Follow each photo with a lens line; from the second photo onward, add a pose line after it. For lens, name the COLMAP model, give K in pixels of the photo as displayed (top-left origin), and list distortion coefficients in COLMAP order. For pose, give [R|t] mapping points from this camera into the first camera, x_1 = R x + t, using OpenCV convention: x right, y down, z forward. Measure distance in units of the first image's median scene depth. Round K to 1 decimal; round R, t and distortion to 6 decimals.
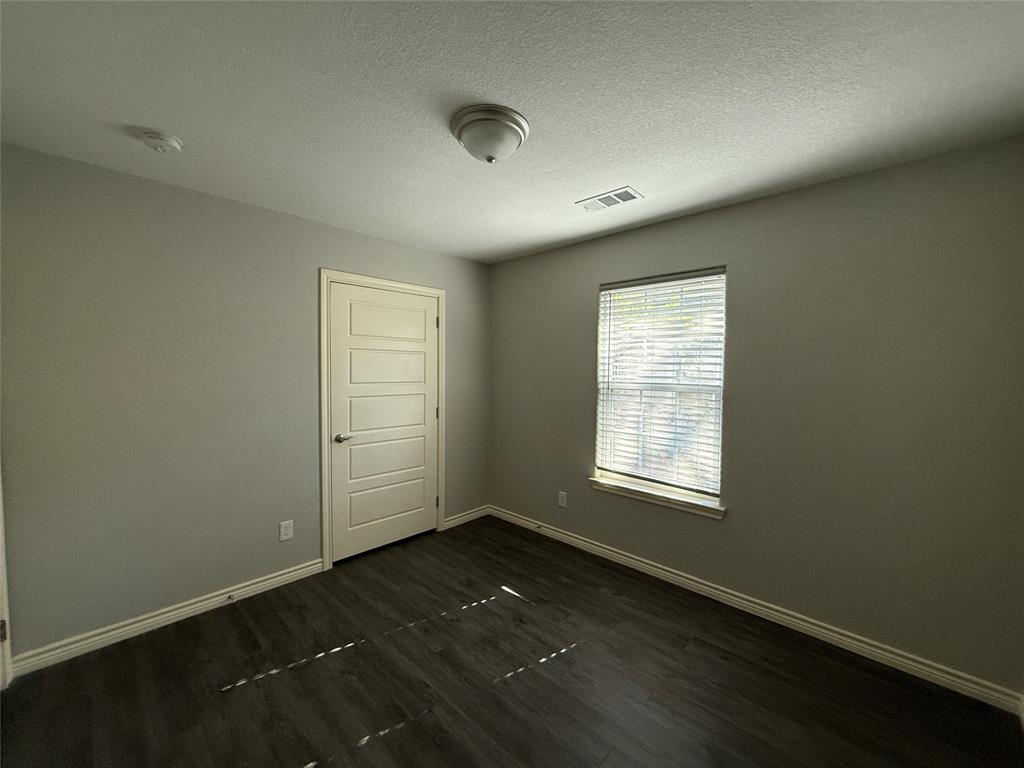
lens RADIAL K [[407.8, 0, 512.0], [0, 407.8, 382.1], [0, 0, 1]] dist [-0.001230, -0.000092]
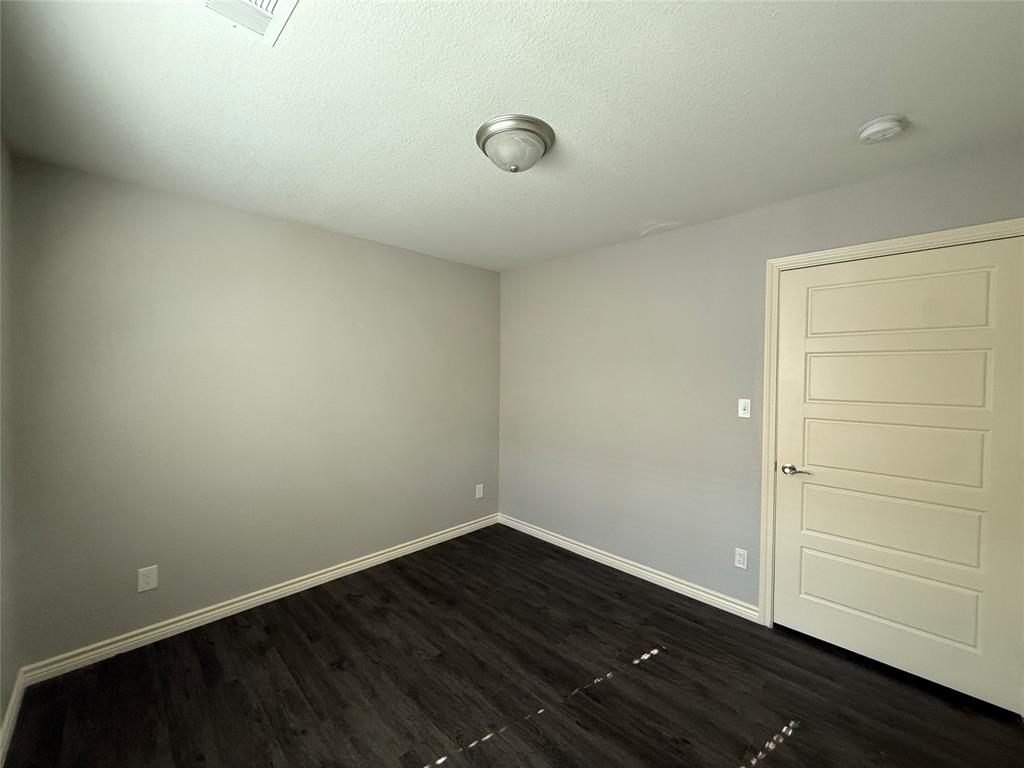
lens RADIAL K [[407.8, 0, 512.0], [0, 407.8, 382.1], [0, 0, 1]] dist [-0.001230, -0.000092]
pose [[-0.999662, -0.013431, 0.022255, -0.046884], [-0.012031, 0.998010, 0.061904, -0.053497], [-0.023042, 0.061616, -0.997834, 1.255657]]
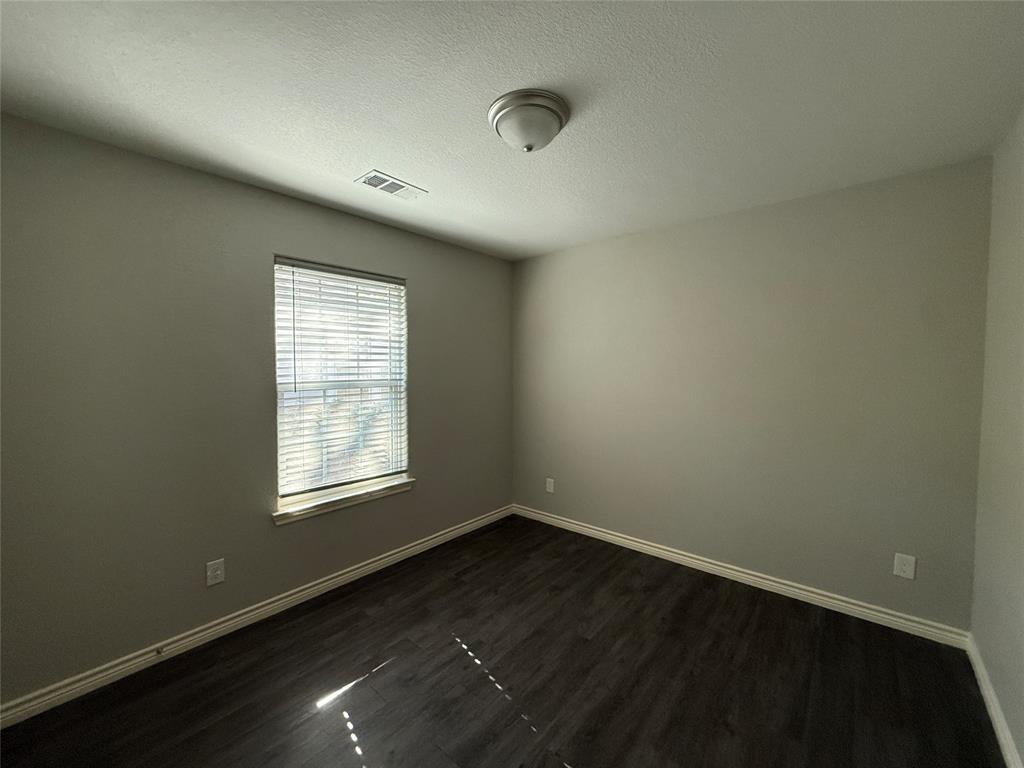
lens RADIAL K [[407.8, 0, 512.0], [0, 407.8, 382.1], [0, 0, 1]] dist [-0.001230, -0.000092]
pose [[-0.058824, -0.048883, 0.997071, -0.643452], [0.039659, 0.997897, 0.051263, -0.028155], [-0.997480, 0.042559, -0.056762, 0.691346]]
